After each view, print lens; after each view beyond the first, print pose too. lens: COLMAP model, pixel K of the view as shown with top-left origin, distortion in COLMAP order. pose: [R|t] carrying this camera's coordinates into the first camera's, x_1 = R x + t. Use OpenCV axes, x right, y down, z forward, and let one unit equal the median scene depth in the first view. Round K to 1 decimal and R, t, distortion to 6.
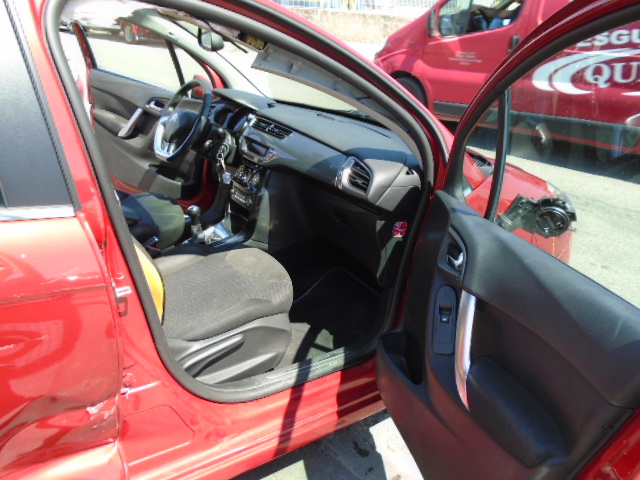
lens RADIAL K [[475.5, 0, 311.7], [0, 475.5, 239.2], [0, 0, 1]] dist [-0.006700, -0.001220]
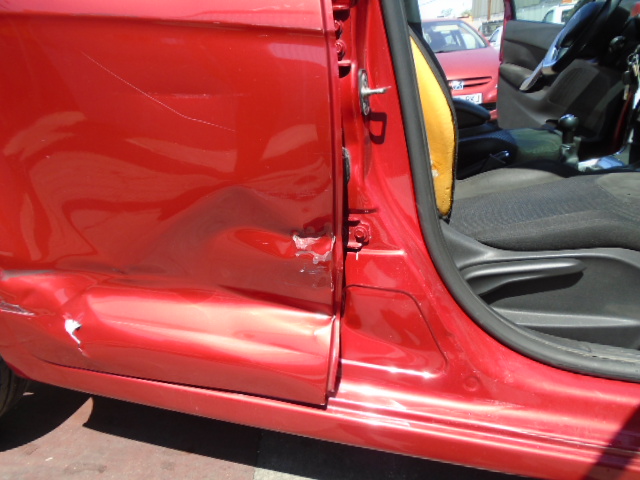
lens RADIAL K [[494.8, 0, 319.1], [0, 494.8, 243.0], [0, 0, 1]] dist [-0.013742, -0.005349]
pose [[0.676242, 0.170954, -0.716569, 0.057299], [-0.217450, 0.975682, 0.027558, 0.180410], [0.703855, 0.137182, 0.696972, 0.264001]]
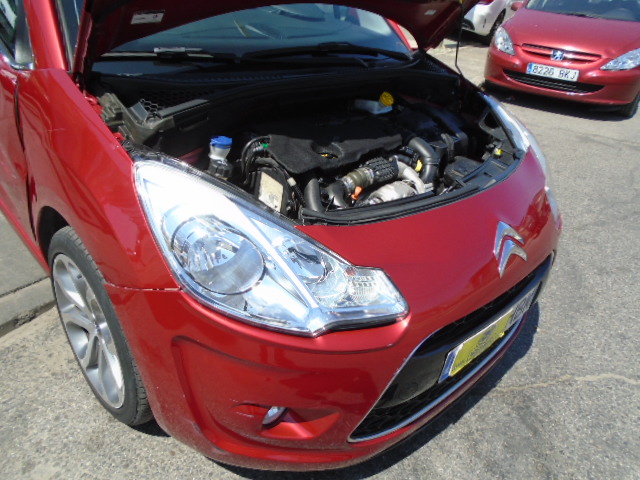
lens RADIAL K [[494.8, 0, 319.1], [0, 494.8, 243.0], [0, 0, 1]] dist [-0.013742, -0.005349]
pose [[0.155155, 0.484636, -0.860845, 1.056445], [-0.488492, 0.795047, 0.359549, -0.327730], [0.858663, 0.364730, 0.360096, 1.003510]]
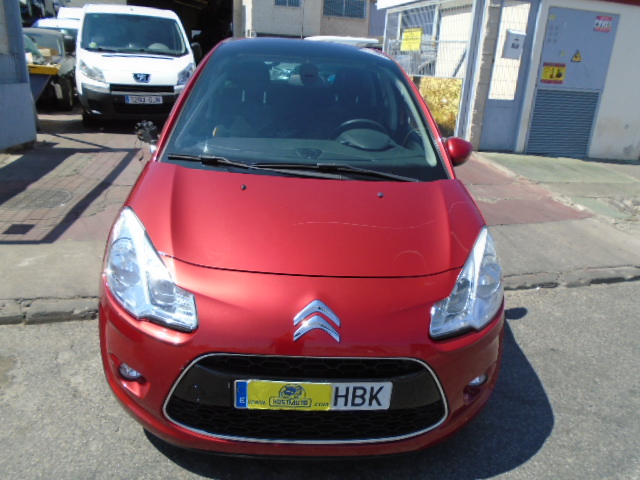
lens RADIAL K [[494.8, 0, 319.1], [0, 494.8, 243.0], [0, 0, 1]] dist [-0.013742, -0.005349]
pose [[-0.502899, 0.222634, -0.835180, 1.179130], [-0.436729, 0.768392, 0.467805, -0.706085], [0.745895, 0.600006, -0.289193, 1.647349]]
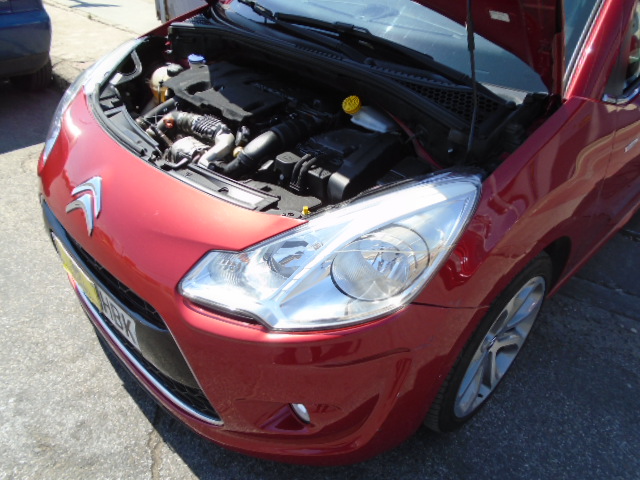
lens RADIAL K [[494.8, 0, 319.1], [0, 494.8, 243.0], [0, 0, 1]] dist [-0.013742, -0.005349]
pose [[-0.978322, 0.016904, -0.206401, 0.337268], [-0.167247, 0.523270, 0.835594, -0.772183], [0.122128, 0.851999, -0.509099, 1.900216]]
